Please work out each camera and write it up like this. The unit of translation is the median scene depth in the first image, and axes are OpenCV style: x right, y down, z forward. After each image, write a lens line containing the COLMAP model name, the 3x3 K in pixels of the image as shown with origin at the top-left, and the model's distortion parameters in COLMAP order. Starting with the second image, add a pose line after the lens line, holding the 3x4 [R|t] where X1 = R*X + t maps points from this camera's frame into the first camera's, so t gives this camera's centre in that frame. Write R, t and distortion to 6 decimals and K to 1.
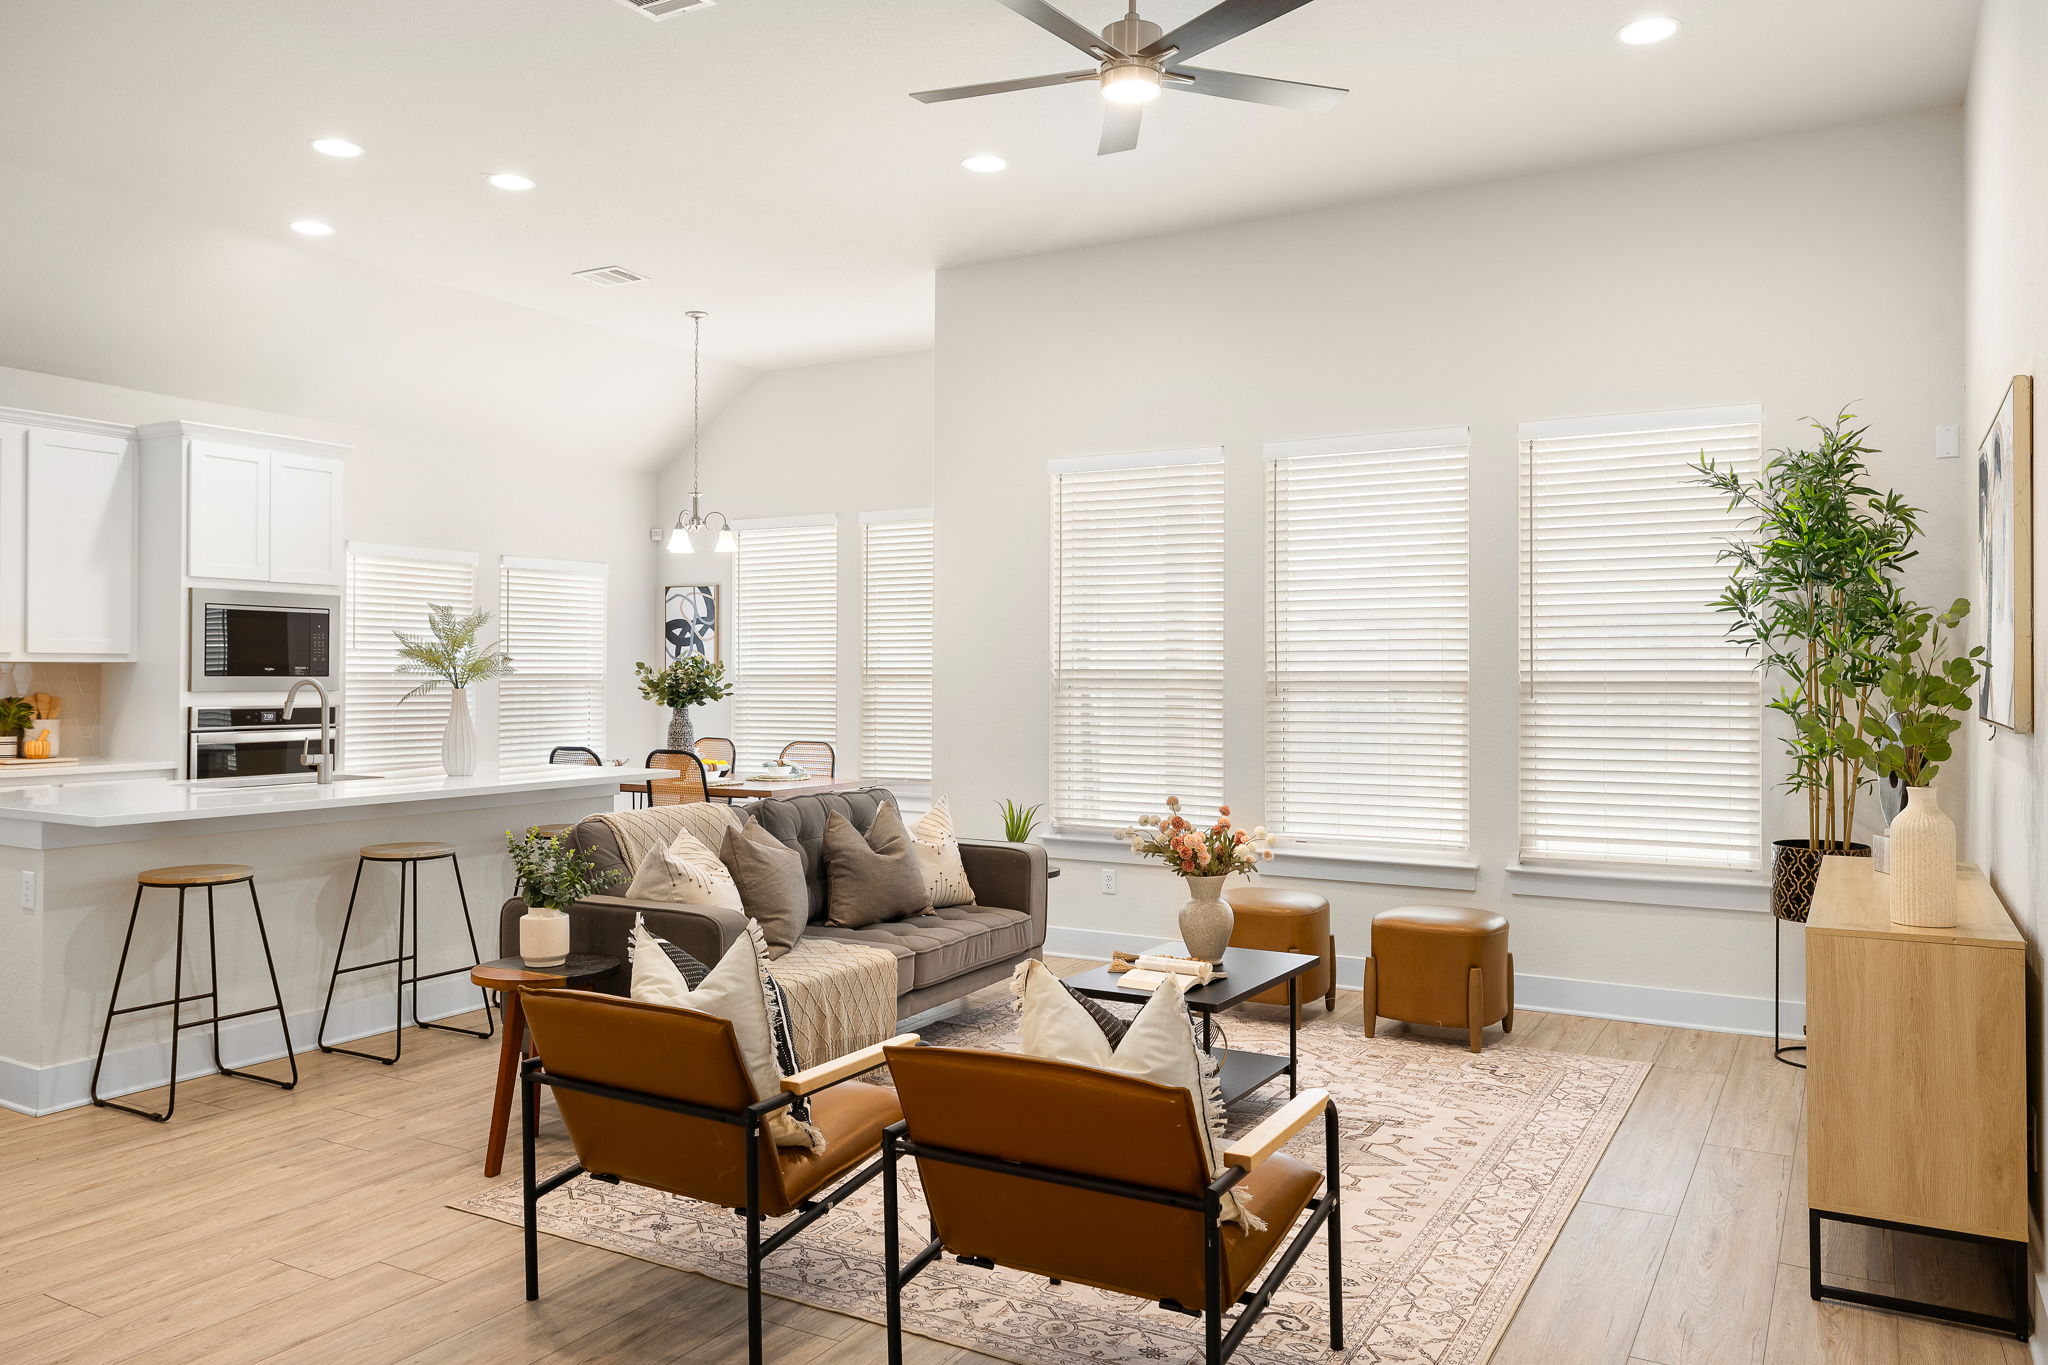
lens RADIAL K [[1472.8, 0, 1026.6], [0, 1472.8, 682.1], [0, 0, 1]] dist [-0.002662, -0.000399]
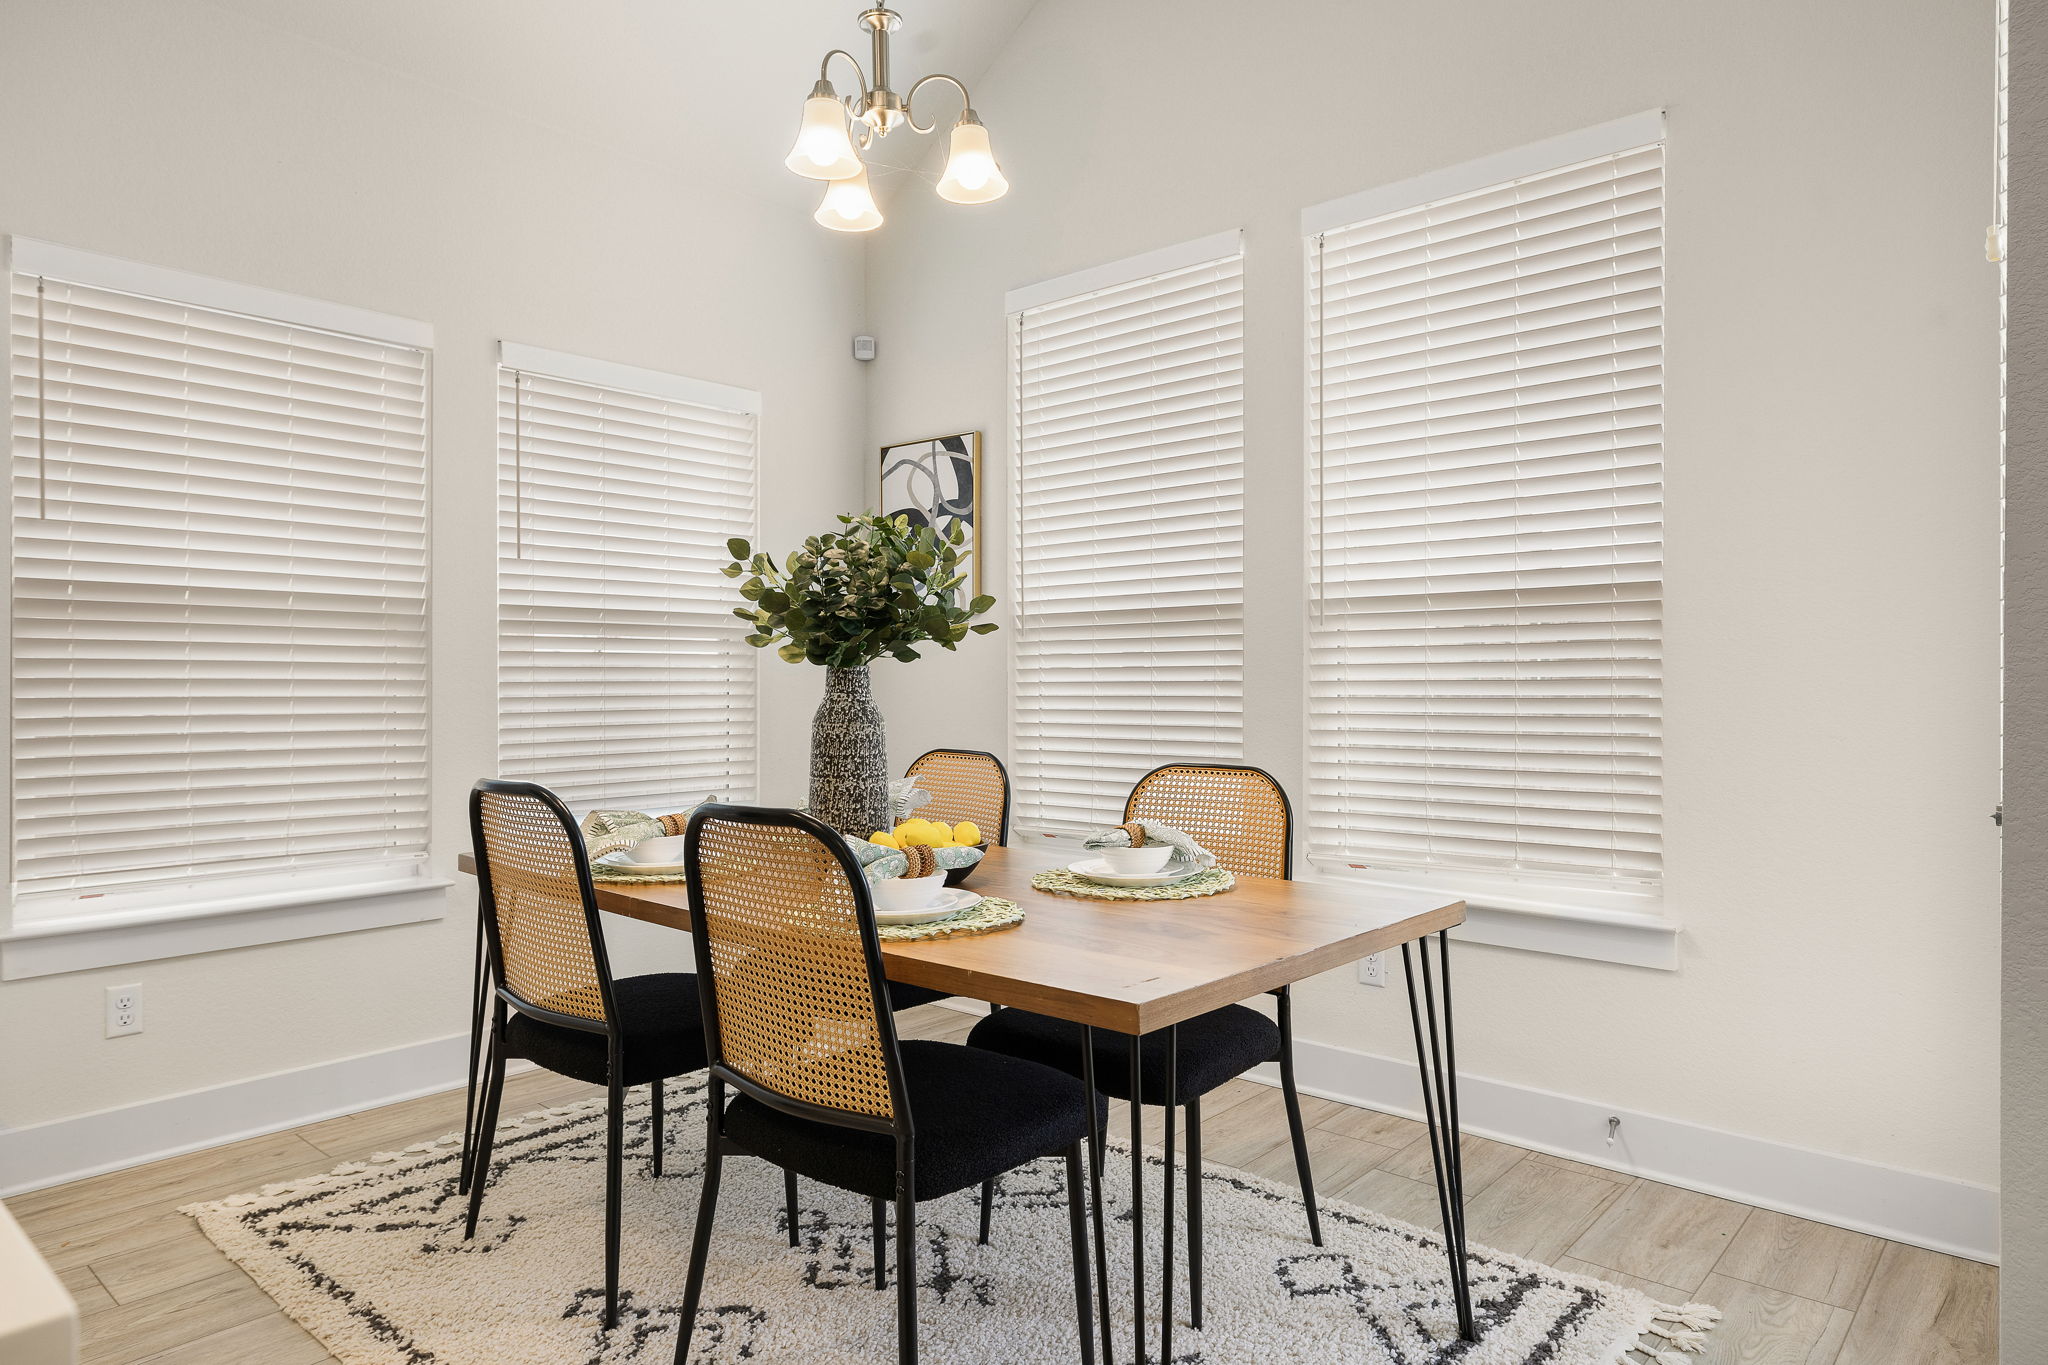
lens RADIAL K [[1267.5, 0, 1023.0], [0, 1267.5, 682.0], [0, 0, 1]] dist [0.000357, 0.000029]
pose [[0.979301, -0.003802, -0.202374, -0.132984], [0.003528, 0.999992, -0.001712, 0.021409], [0.202379, 0.000963, 0.979307, 0.710670]]
